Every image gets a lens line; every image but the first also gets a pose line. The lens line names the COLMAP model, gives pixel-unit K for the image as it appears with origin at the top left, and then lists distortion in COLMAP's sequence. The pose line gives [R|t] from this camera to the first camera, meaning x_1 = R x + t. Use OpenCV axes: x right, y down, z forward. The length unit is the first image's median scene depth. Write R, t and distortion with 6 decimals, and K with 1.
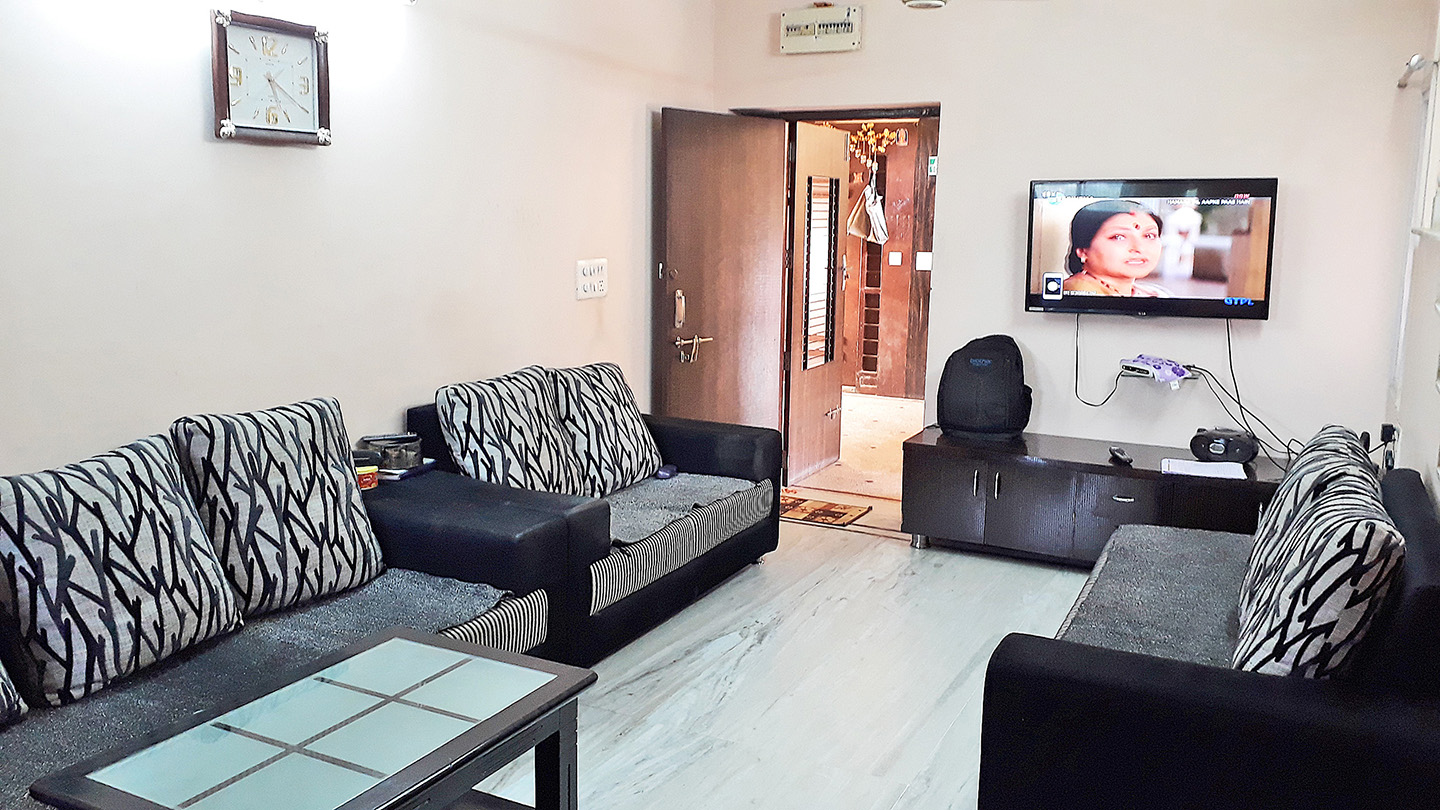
lens RADIAL K [[1132.5, 0, 720.0], [0, 1132.5, 405.0], [0, 0, 1]] dist [0.008387, -0.000508]
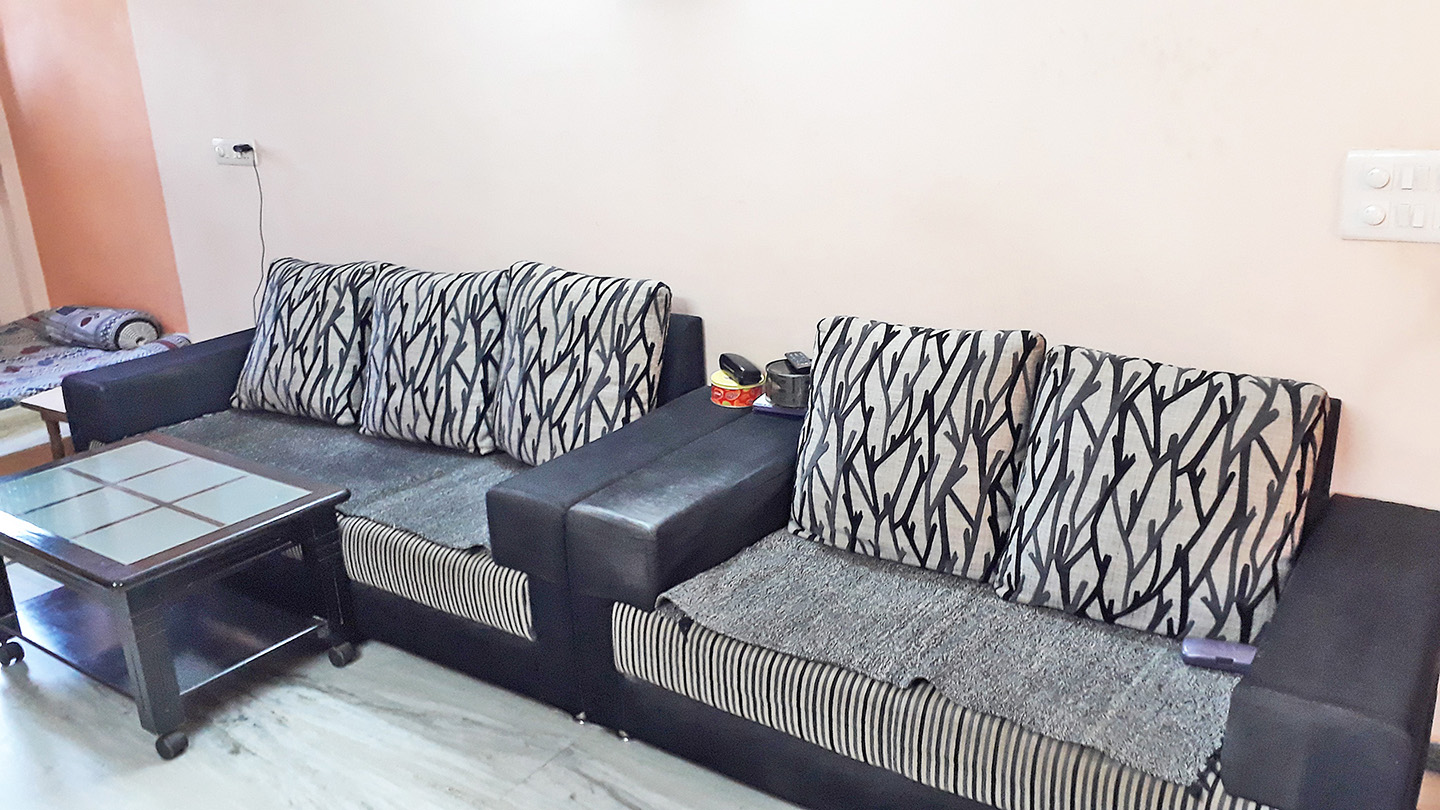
lens RADIAL K [[1132.5, 0, 720.0], [0, 1132.5, 405.0], [0, 0, 1]] dist [0.008387, -0.000508]
pose [[-0.122123, 0.176342, -0.976724, 0.439626], [-0.215398, 0.955927, 0.199519, -0.088065], [0.968860, 0.234750, -0.078758, 0.966517]]
